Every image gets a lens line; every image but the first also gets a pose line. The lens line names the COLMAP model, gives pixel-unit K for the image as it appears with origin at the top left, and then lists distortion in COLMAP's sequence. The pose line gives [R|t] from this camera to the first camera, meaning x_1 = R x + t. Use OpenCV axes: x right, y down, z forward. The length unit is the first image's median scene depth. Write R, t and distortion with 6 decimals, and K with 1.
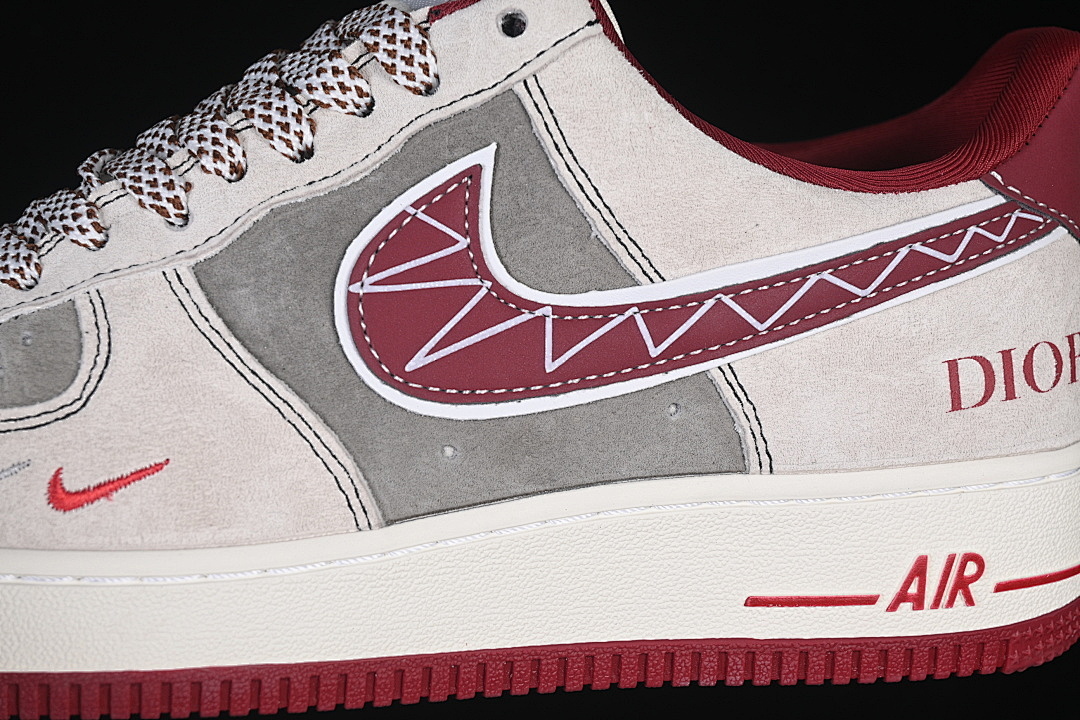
lens RADIAL K [[2327.9, 0, 549.3], [0, 2327.9, 360.1], [0, 0, 1]] dist [-0.013454, 0.000000]
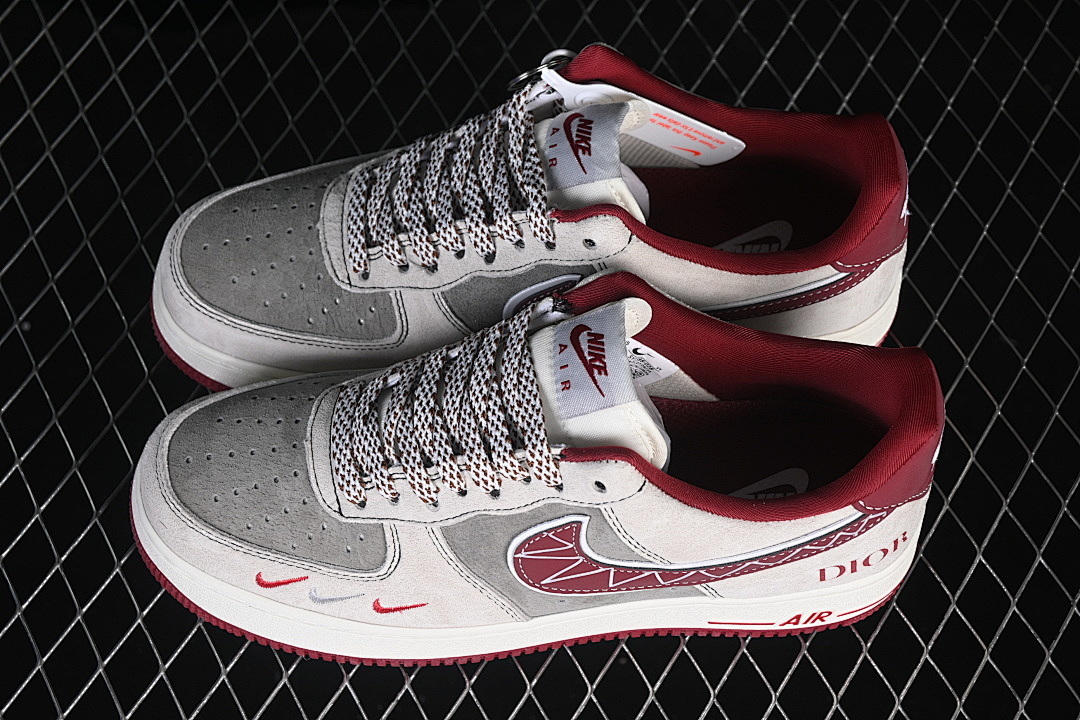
lens RADIAL K [[2327.9, 0, 539.1], [0, 2327.9, 359.1], [0, 0, 1]] dist [-0.013454, 0.000000]
pose [[0.986706, 0.136339, -0.088451, 0.090114], [-0.020777, 0.645615, 0.763380, -1.666244], [0.161184, -0.751394, 0.639865, -0.167772]]
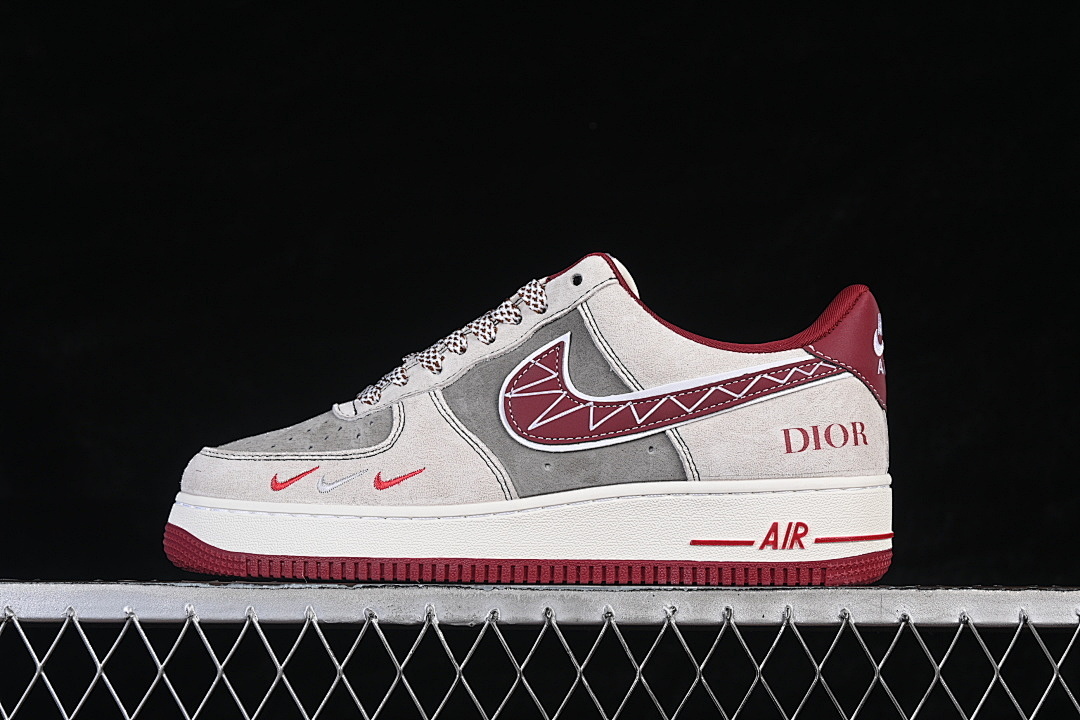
lens RADIAL K [[2327.9, 0, 538.0], [0, 2327.9, 362.5], [0, 0, 1]] dist [-0.013454, 0.000000]
pose [[0.967180, -0.033923, -0.251817, 0.511636], [-0.022731, 0.975523, -0.218719, 0.428588], [0.253073, 0.217265, 0.942735, -1.129870]]
